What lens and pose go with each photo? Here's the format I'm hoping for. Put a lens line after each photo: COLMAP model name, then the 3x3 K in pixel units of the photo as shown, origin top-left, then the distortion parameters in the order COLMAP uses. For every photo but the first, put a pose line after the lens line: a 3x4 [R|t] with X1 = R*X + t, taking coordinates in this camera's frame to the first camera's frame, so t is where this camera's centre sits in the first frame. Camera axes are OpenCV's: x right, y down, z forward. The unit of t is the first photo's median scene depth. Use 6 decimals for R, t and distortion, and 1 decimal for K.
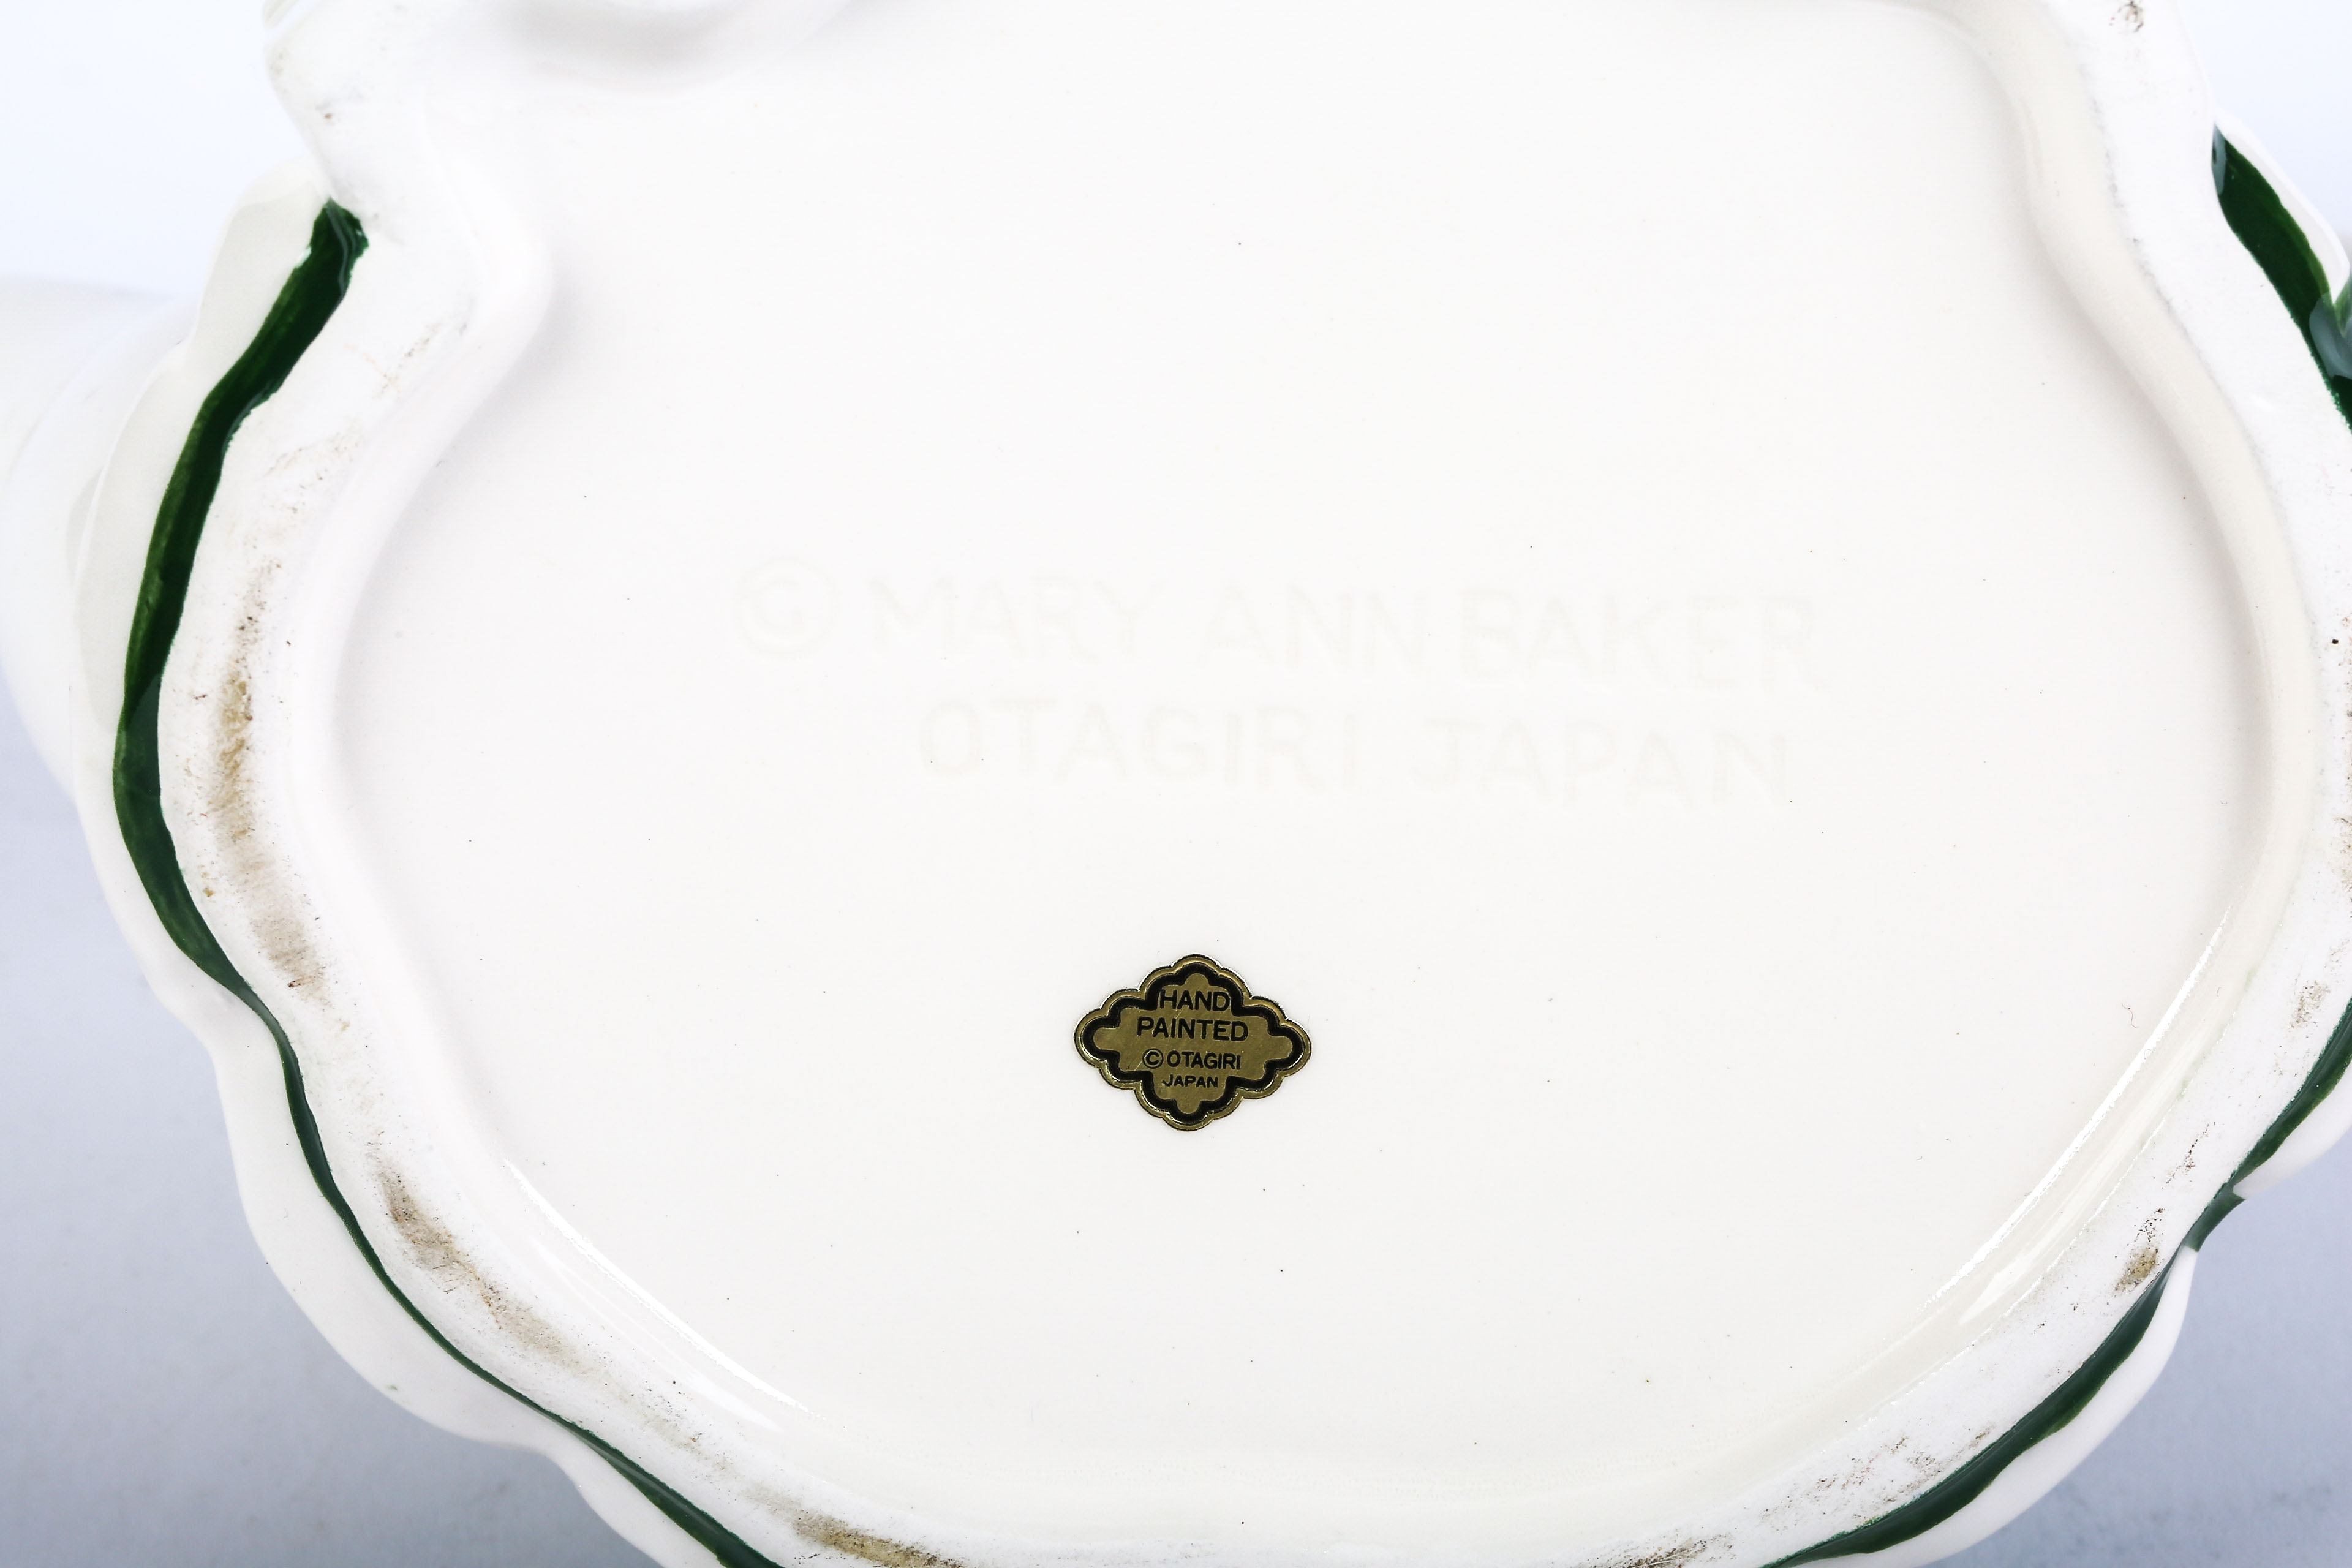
lens RADIAL K [[7529.7, 0, 1176.0], [0, 7529.7, 784.0], [0, 0, 1]] dist [0.377253, -0.452952]
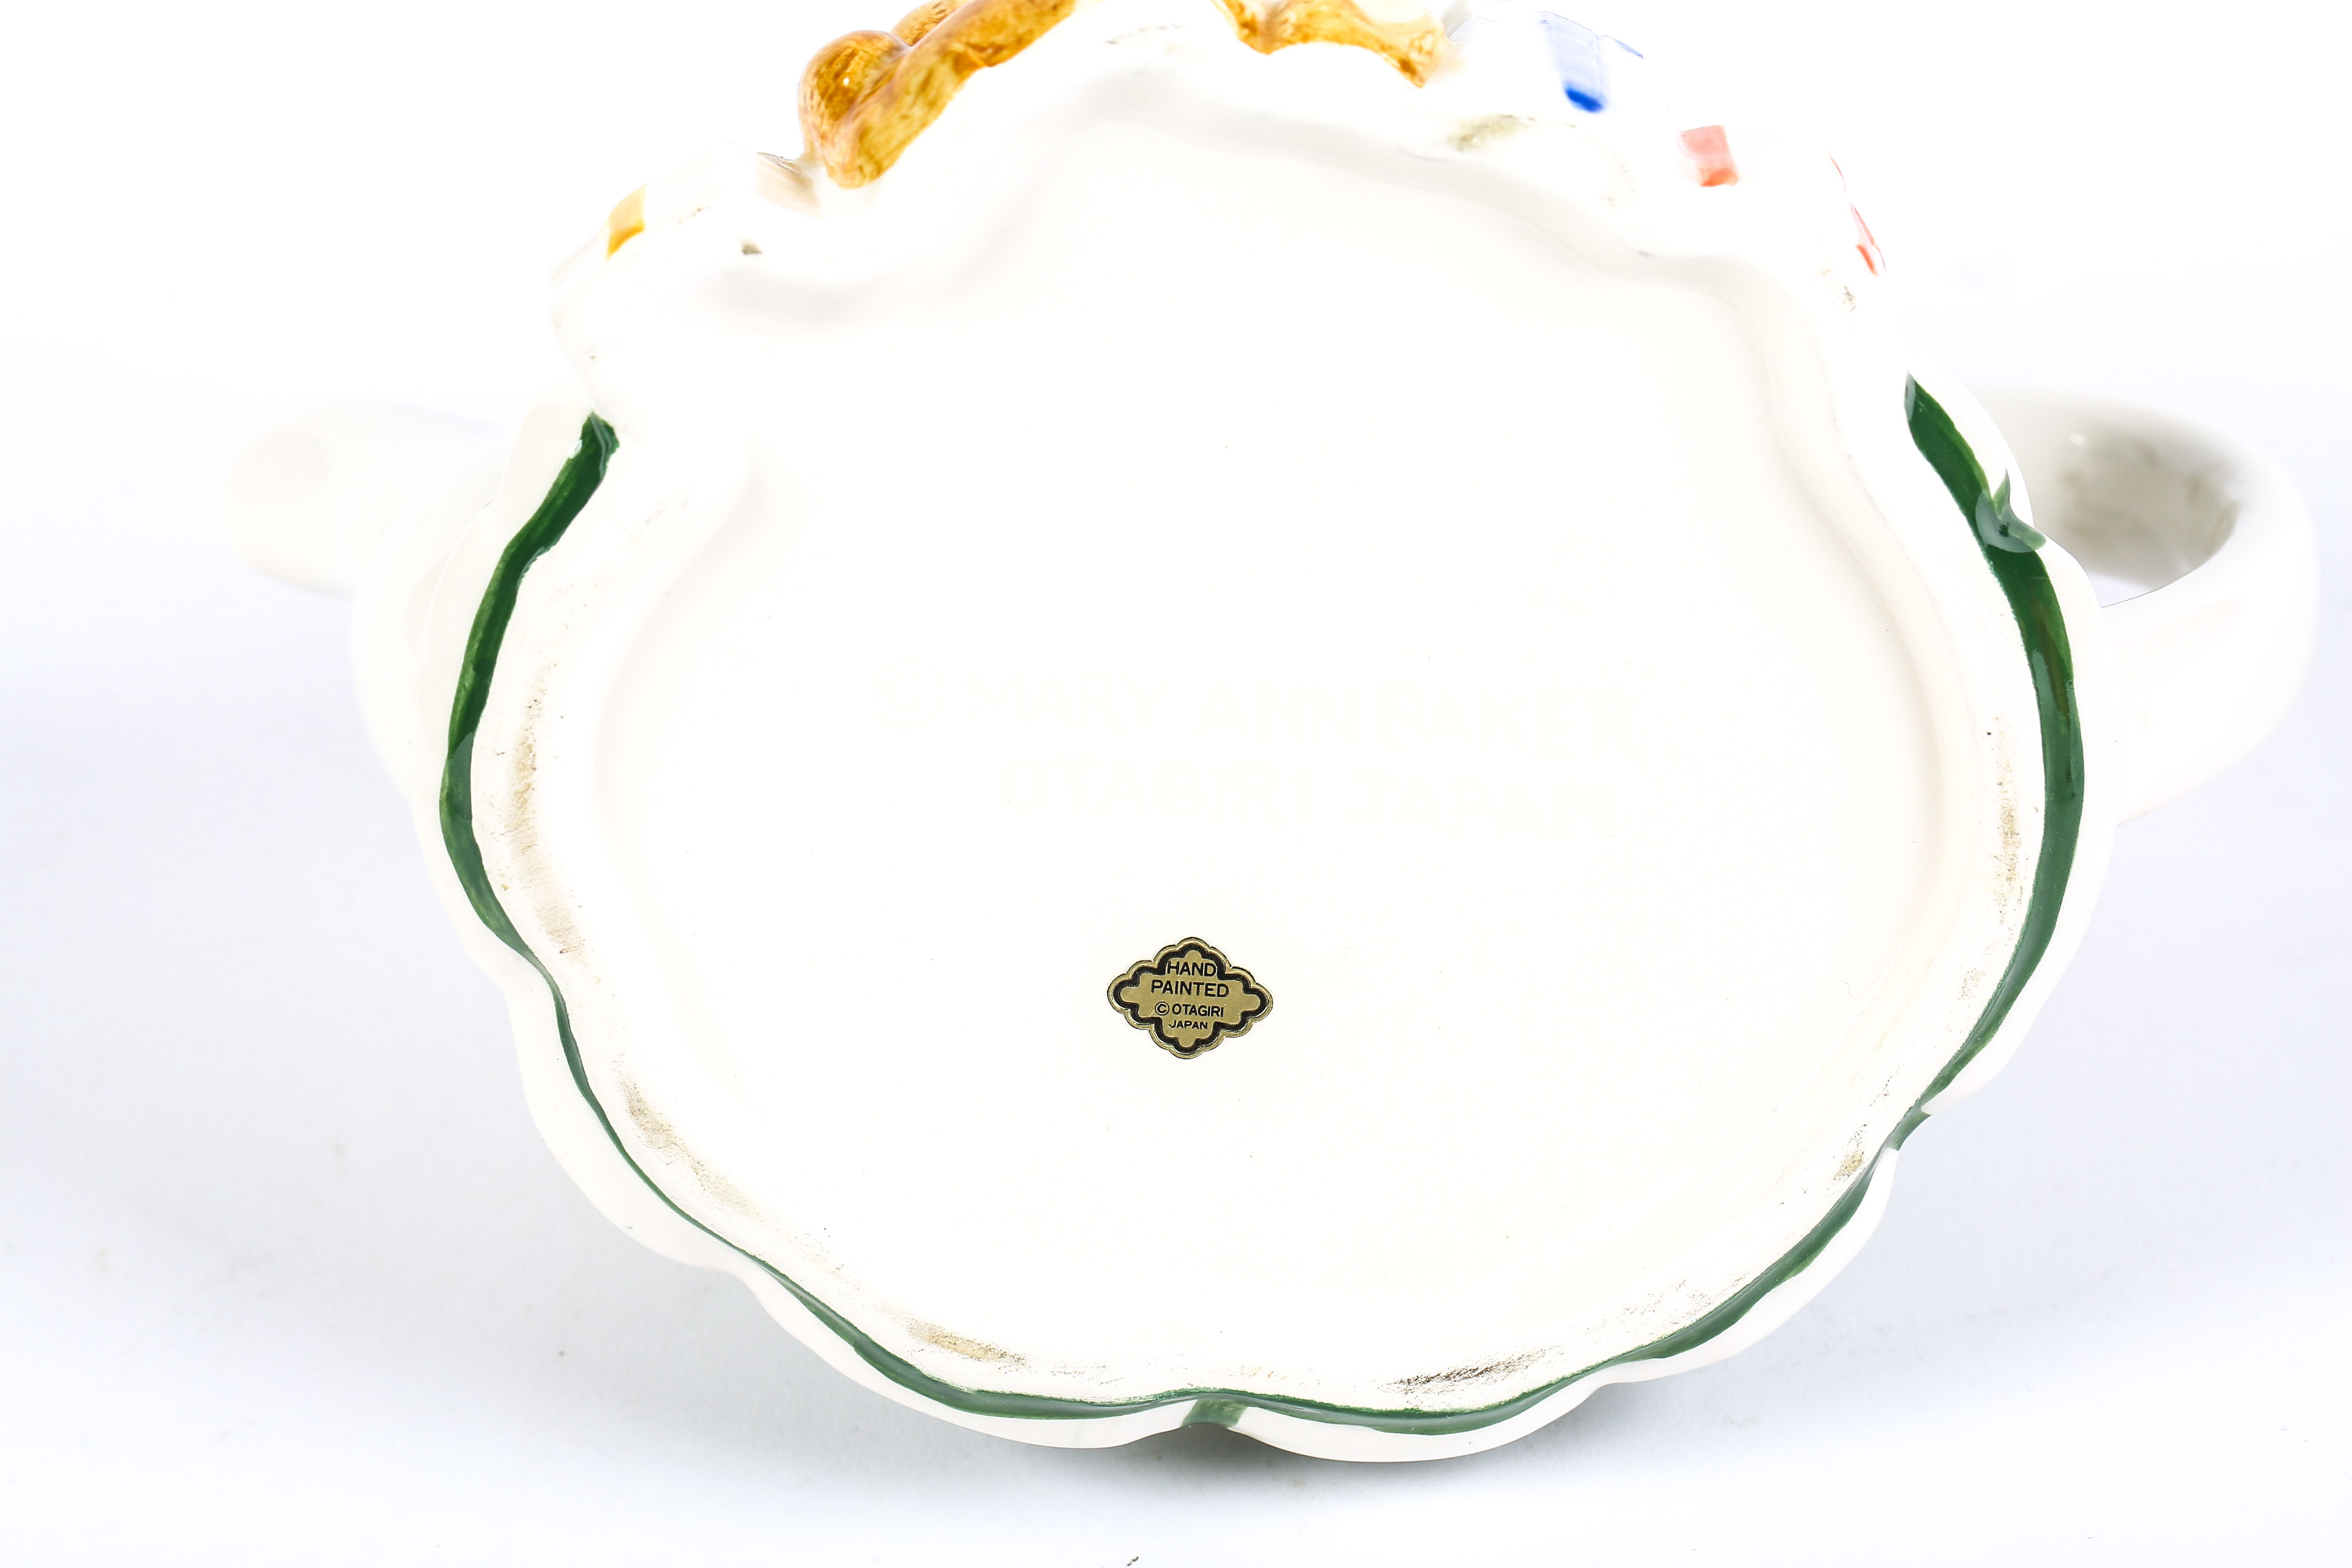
lens RADIAL K [[7529.7, 0, 1176.0], [0, 7529.7, 784.0], [0, 0, 1]] dist [0.377253, -0.452952]
pose [[0.999424, 0.013970, -0.030926, 0.043285], [-0.012310, 0.998507, 0.053218, -0.082268], [0.031623, -0.052807, 0.998104, -0.422068]]
